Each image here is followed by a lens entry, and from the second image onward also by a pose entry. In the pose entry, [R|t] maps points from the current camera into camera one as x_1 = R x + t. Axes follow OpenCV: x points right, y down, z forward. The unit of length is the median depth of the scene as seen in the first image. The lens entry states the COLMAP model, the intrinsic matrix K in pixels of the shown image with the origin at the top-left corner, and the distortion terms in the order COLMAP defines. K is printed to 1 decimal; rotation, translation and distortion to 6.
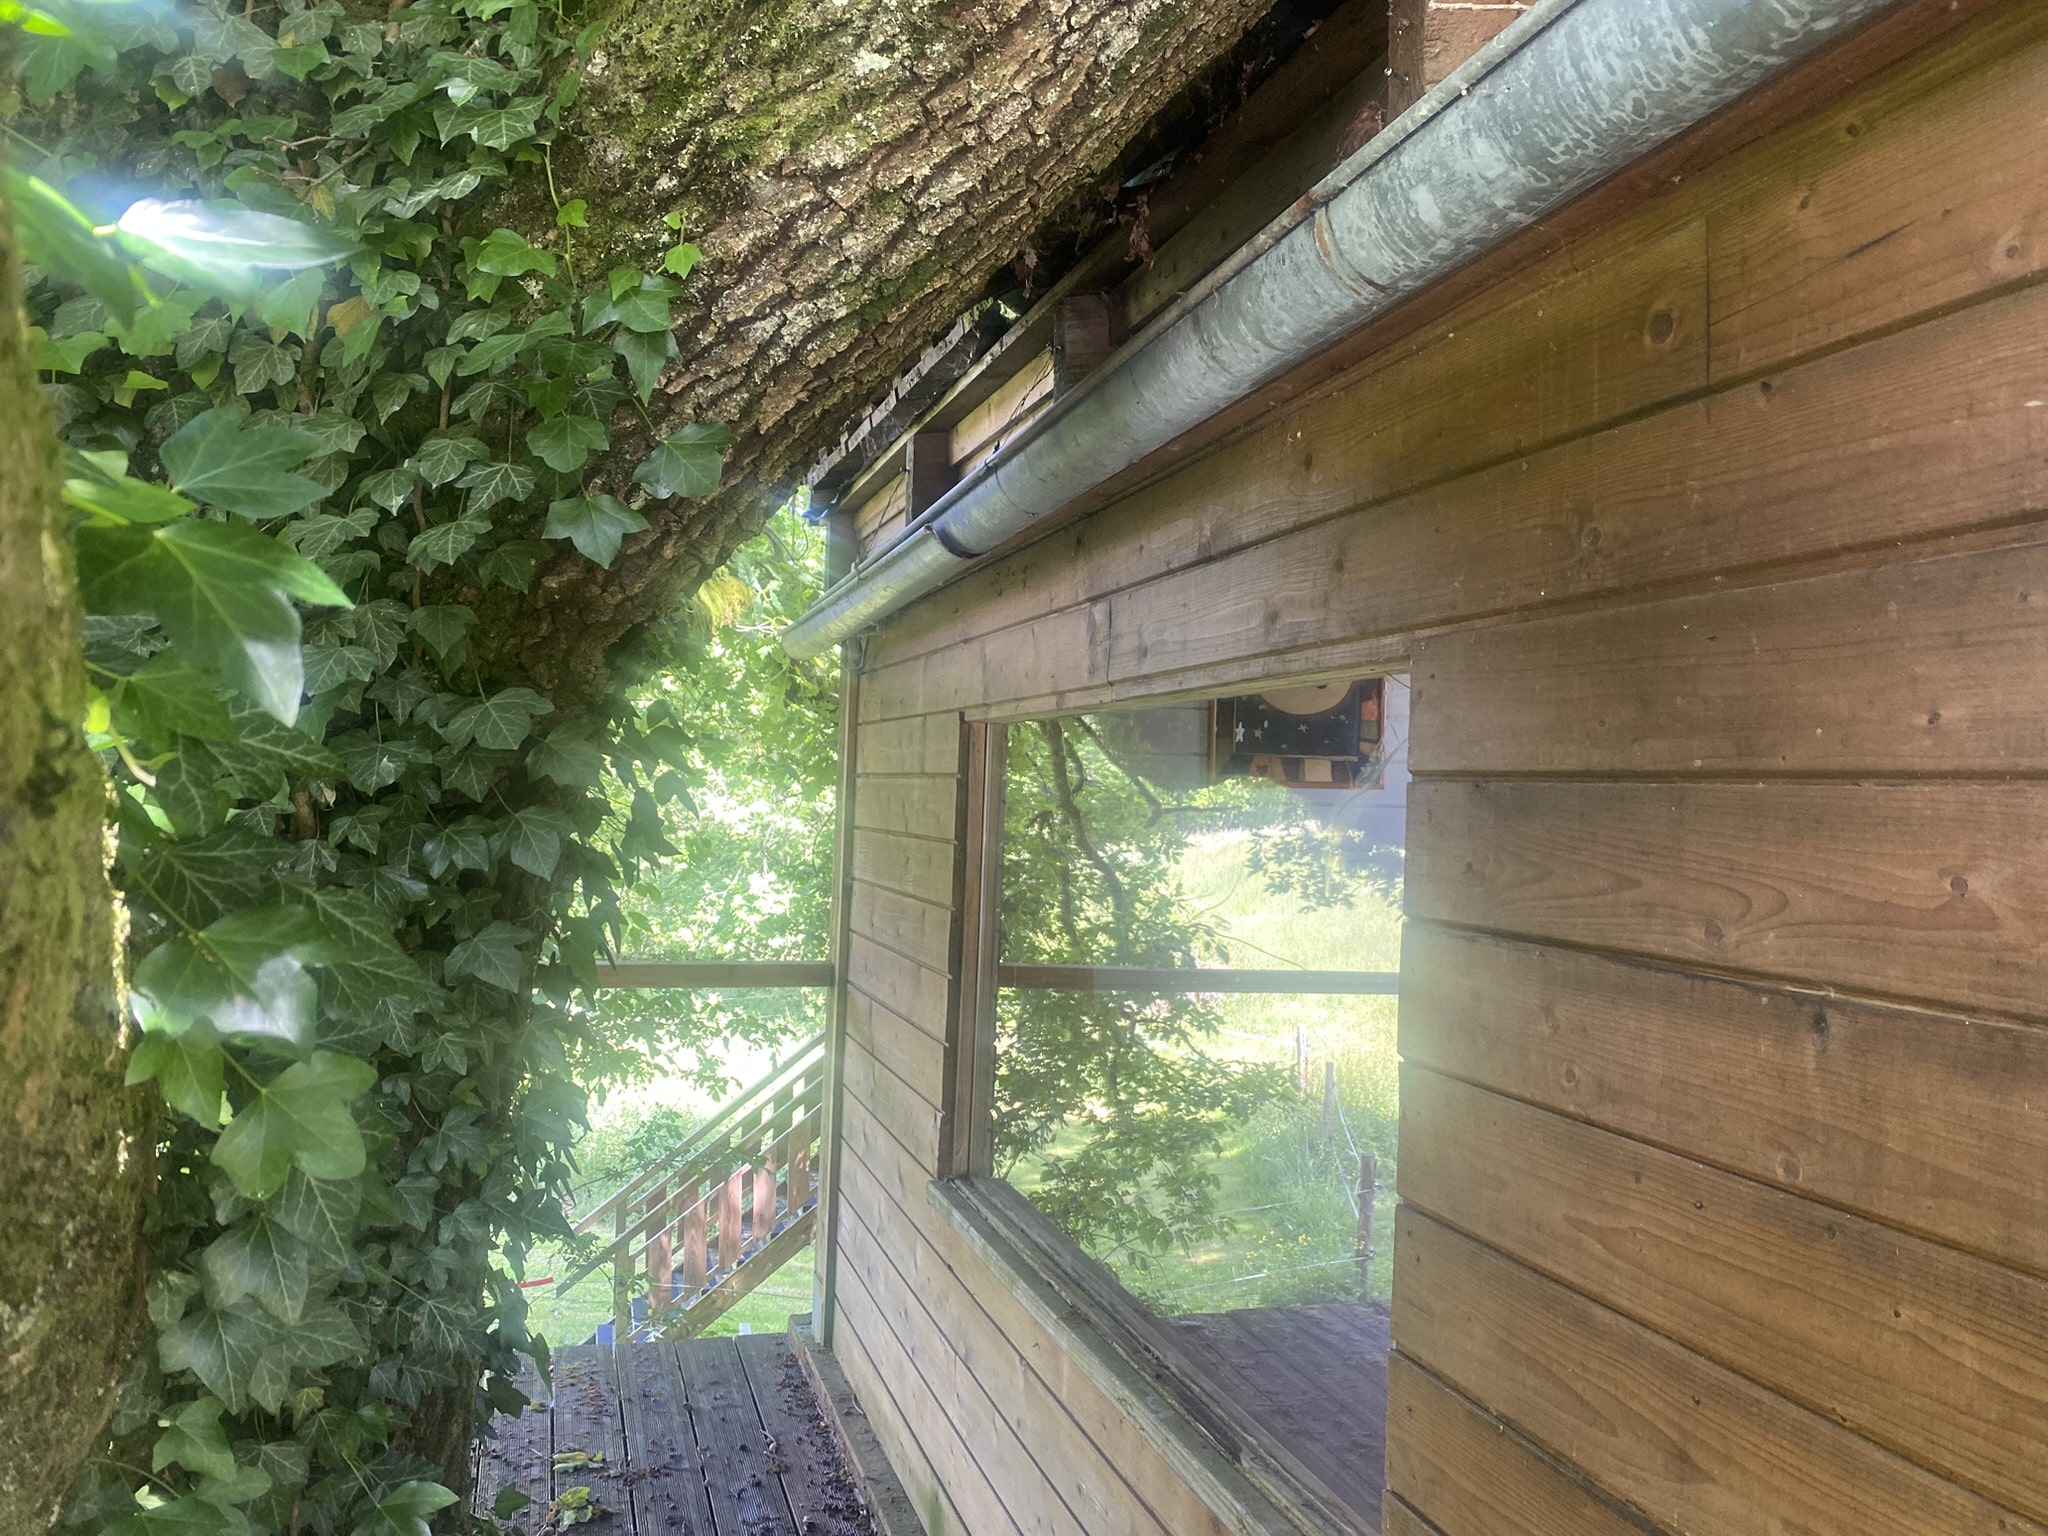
lens RADIAL K [[1538.7, 0, 1026.3], [0, 1538.7, 766.7], [0, 0, 1]] dist [0.008390, -0.013487]
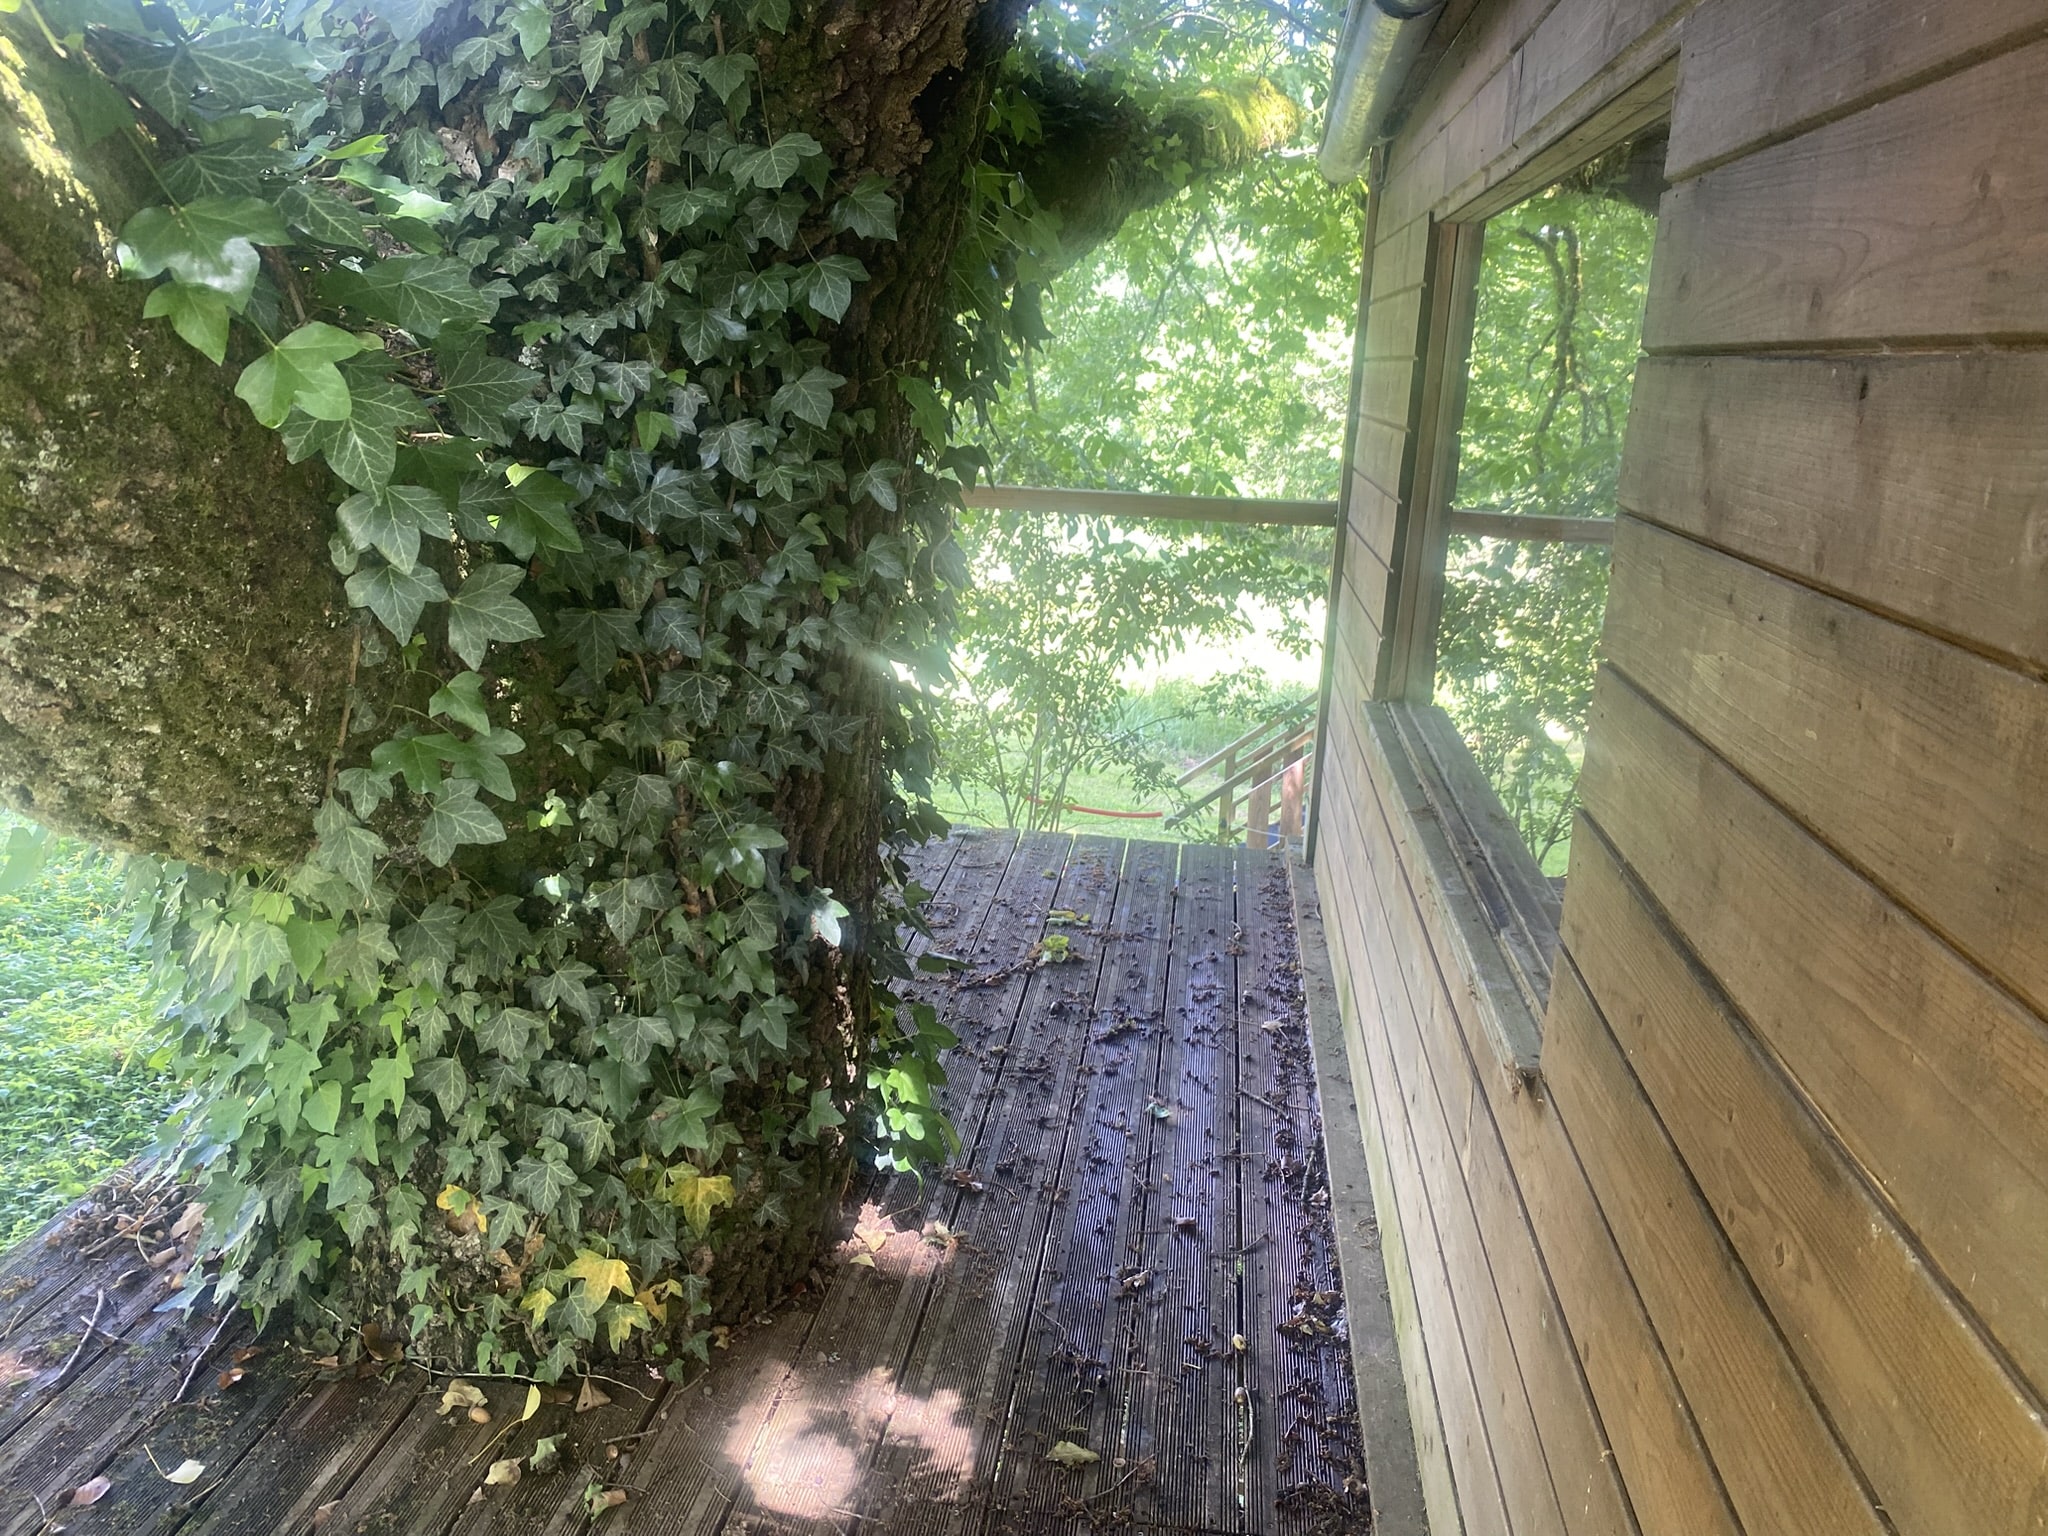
lens RADIAL K [[1538.7, 0, 1035.3], [0, 1538.7, 758.7], [0, 0, 1]] dist [0.008390, -0.013487]
pose [[0.913198, 0.106092, -0.393464, 0.132287], [-0.001775, 0.966544, 0.256495, 0.042663], [0.407512, -0.233532, 0.882834, 0.003596]]
